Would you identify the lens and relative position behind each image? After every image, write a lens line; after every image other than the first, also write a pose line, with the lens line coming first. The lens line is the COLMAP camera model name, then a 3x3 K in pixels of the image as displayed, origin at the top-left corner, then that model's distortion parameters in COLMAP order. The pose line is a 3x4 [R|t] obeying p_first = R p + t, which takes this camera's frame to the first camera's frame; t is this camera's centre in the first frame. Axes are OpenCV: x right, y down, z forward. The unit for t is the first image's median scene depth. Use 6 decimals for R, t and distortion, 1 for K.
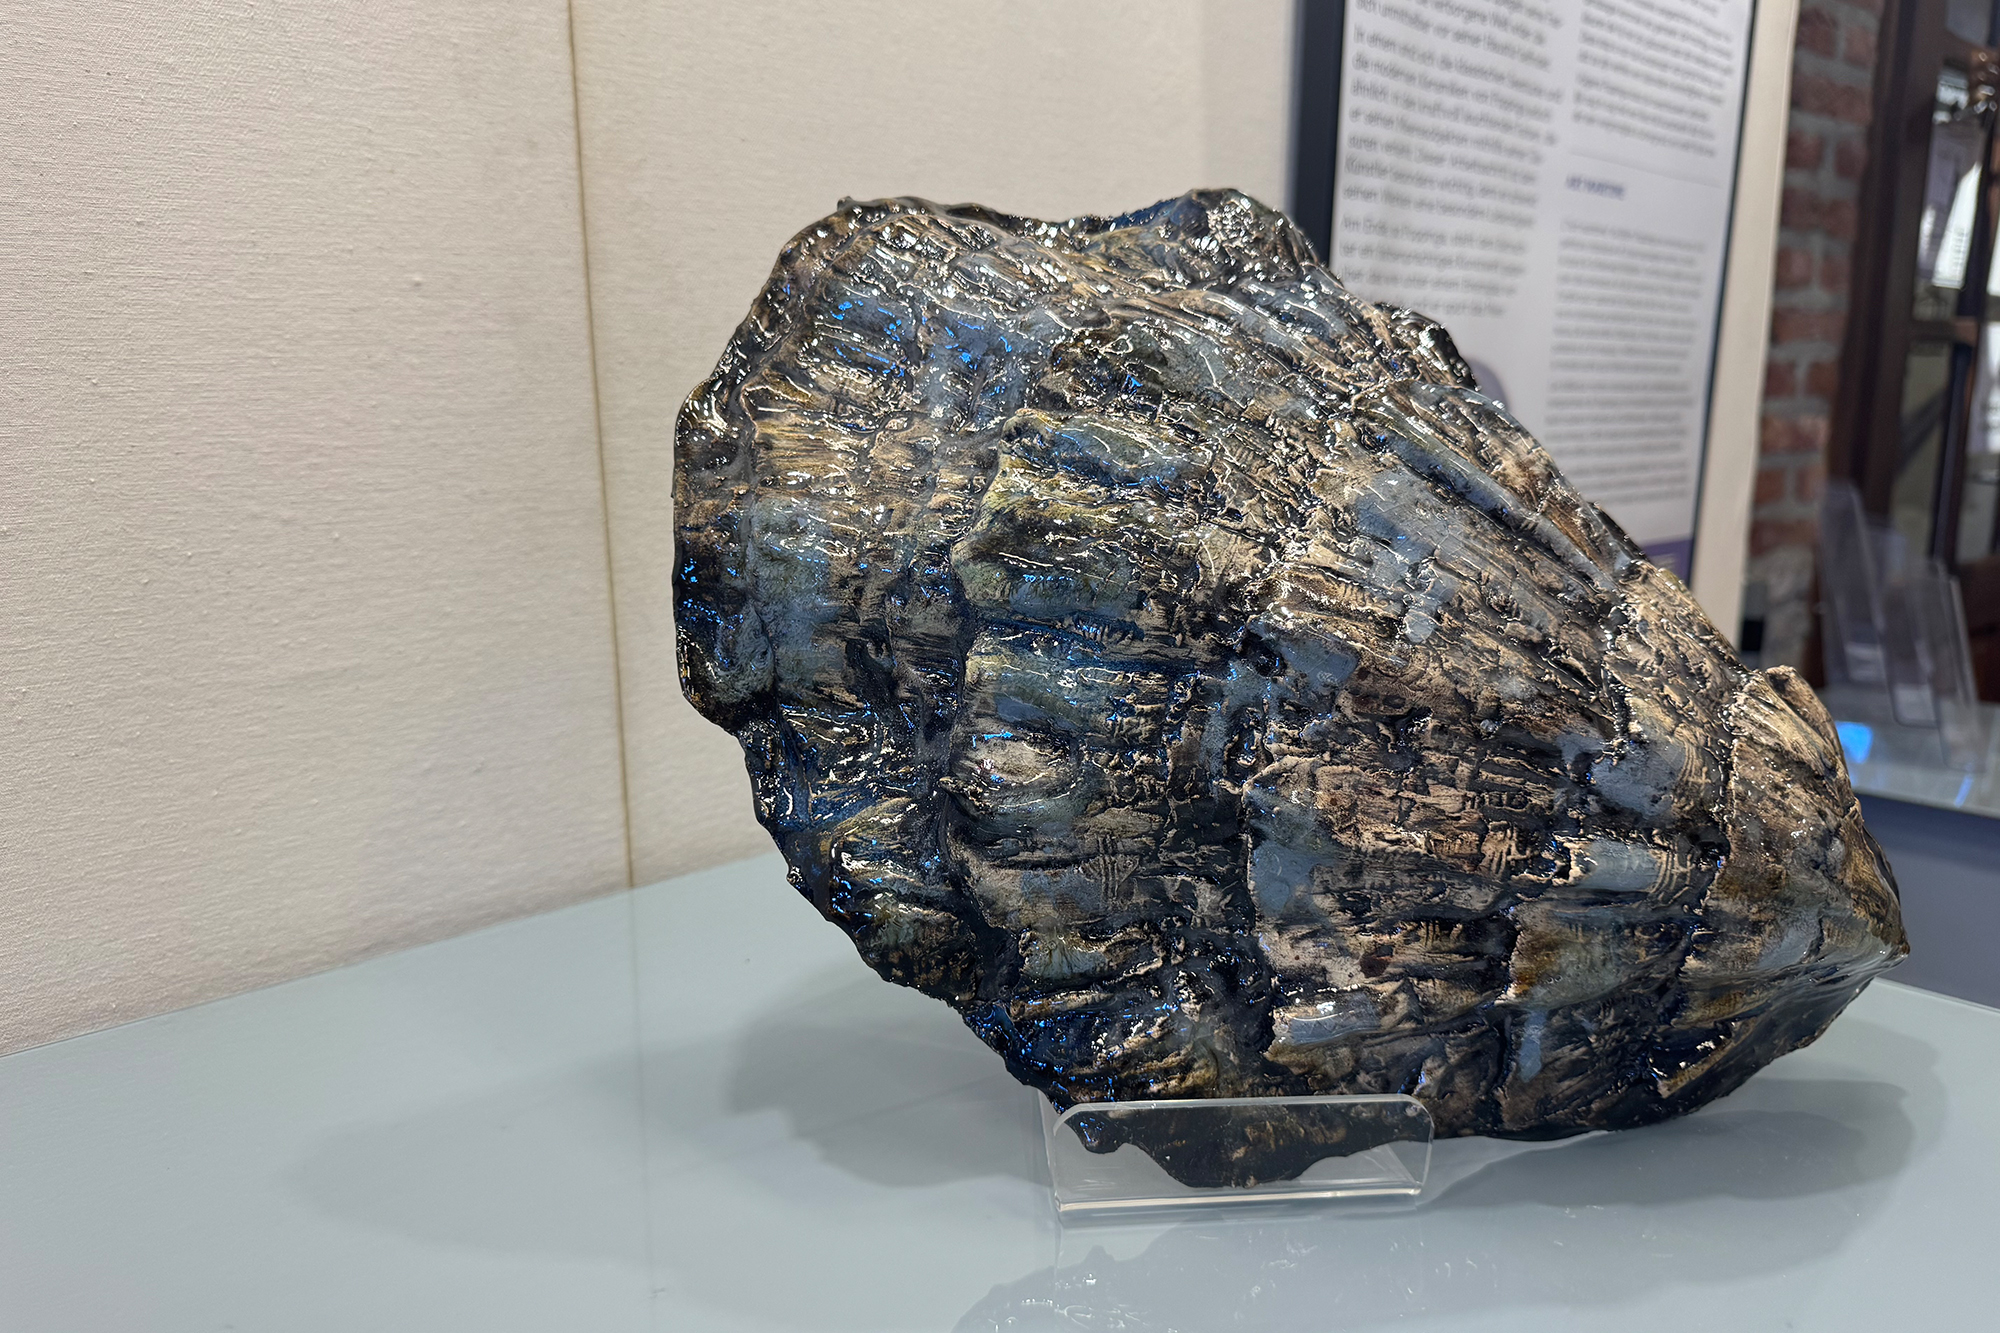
lens RADIAL K [[1497.7, 0, 1006.2], [0, 1497.7, 627.5], [0, 0, 1]] dist [0.005742, 0.002656]
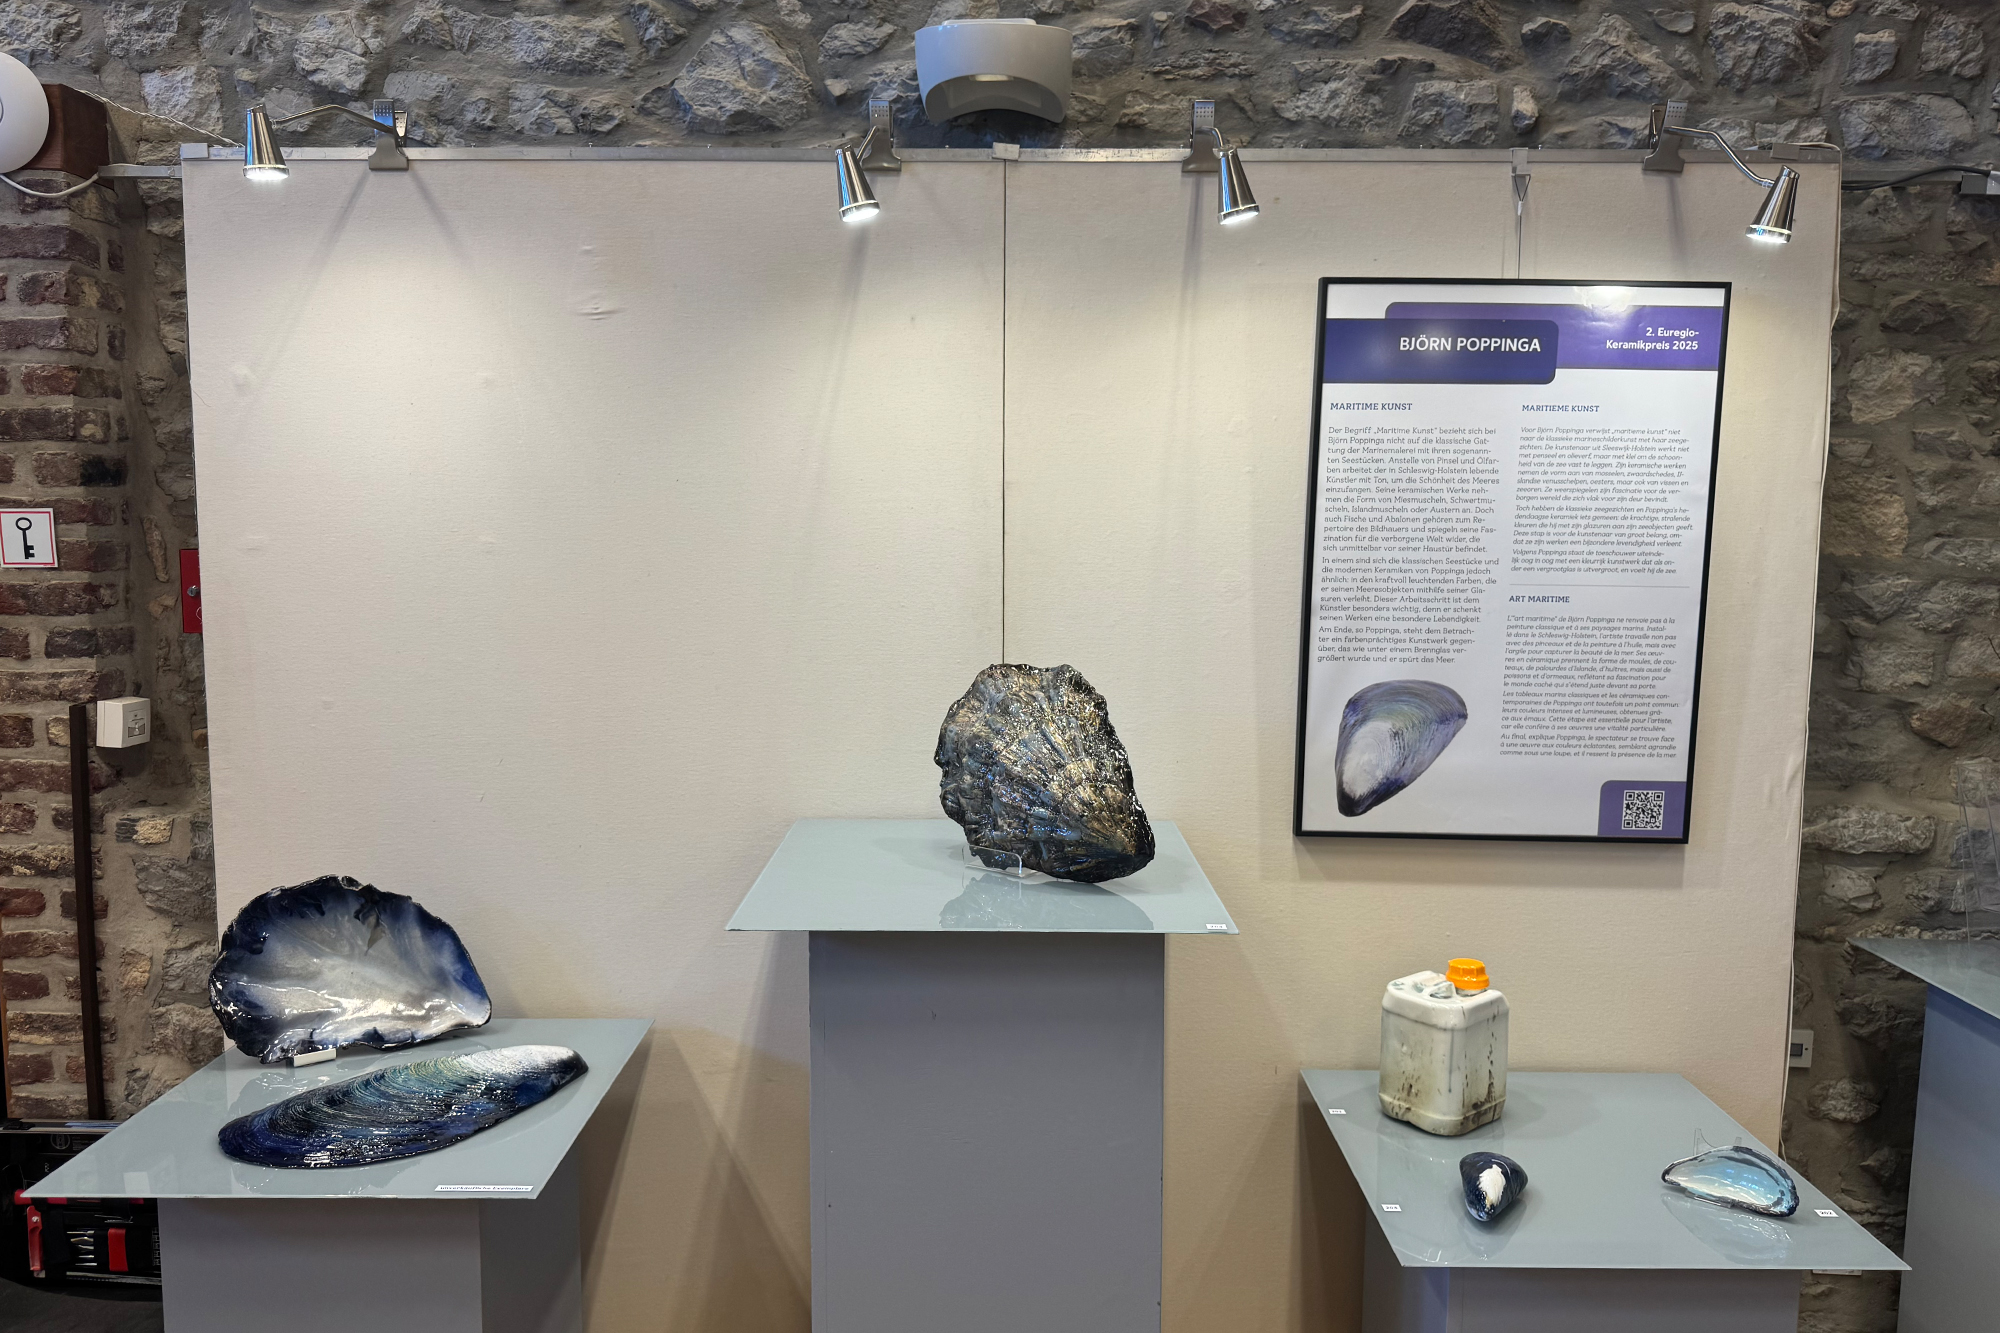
lens RADIAL K [[1497.7, 0, 1006.2], [0, 1497.7, 627.5], [0, 0, 1]] dist [0.005742, 0.002656]
pose [[0.723898, 0.061596, -0.687151, 3.592288], [-0.123064, 0.991561, -0.040762, -0.235659], [0.678842, 0.114071, 0.725370, -2.737537]]
